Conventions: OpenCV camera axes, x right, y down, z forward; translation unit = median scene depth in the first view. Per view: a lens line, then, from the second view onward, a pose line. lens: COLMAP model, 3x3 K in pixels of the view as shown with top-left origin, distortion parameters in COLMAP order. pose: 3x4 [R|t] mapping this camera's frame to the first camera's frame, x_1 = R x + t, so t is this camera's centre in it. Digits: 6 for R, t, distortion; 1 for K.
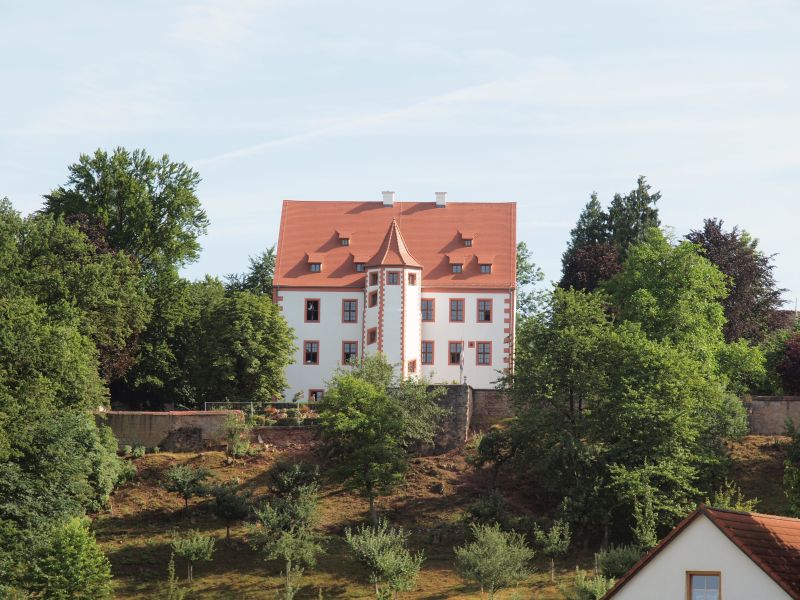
lens RADIAL K [[2743.5, 0, 400.0], [0, 2743.5, 300.0], [0, 0, 1]] dist [0.263465, 0.465945]
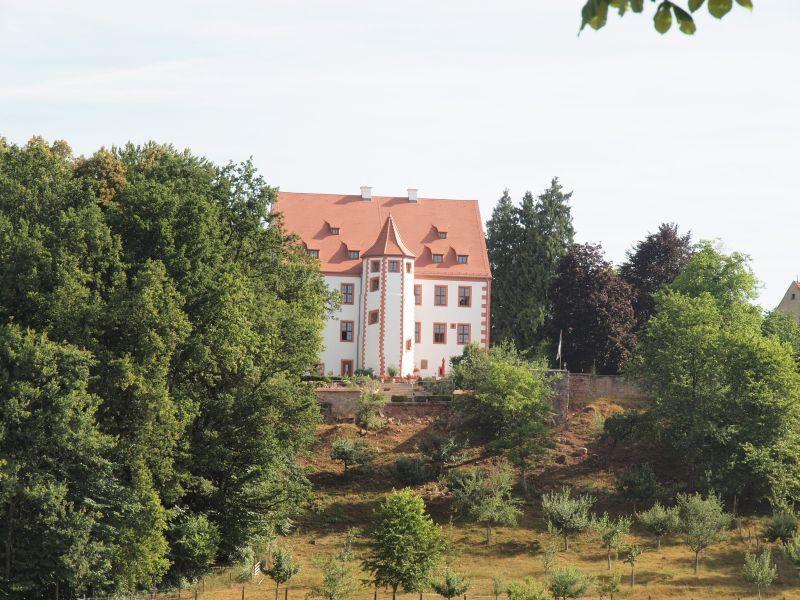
lens RADIAL K [[2743.5, 0, 400.0], [0, 2743.5, 300.0], [0, 0, 1]] dist [0.263465, 0.465945]
pose [[0.975834, 0.023639, 0.217230, -0.242614], [-0.028512, 0.999407, 0.019327, -0.015893], [-0.216644, -0.025053, 0.975929, -0.101971]]
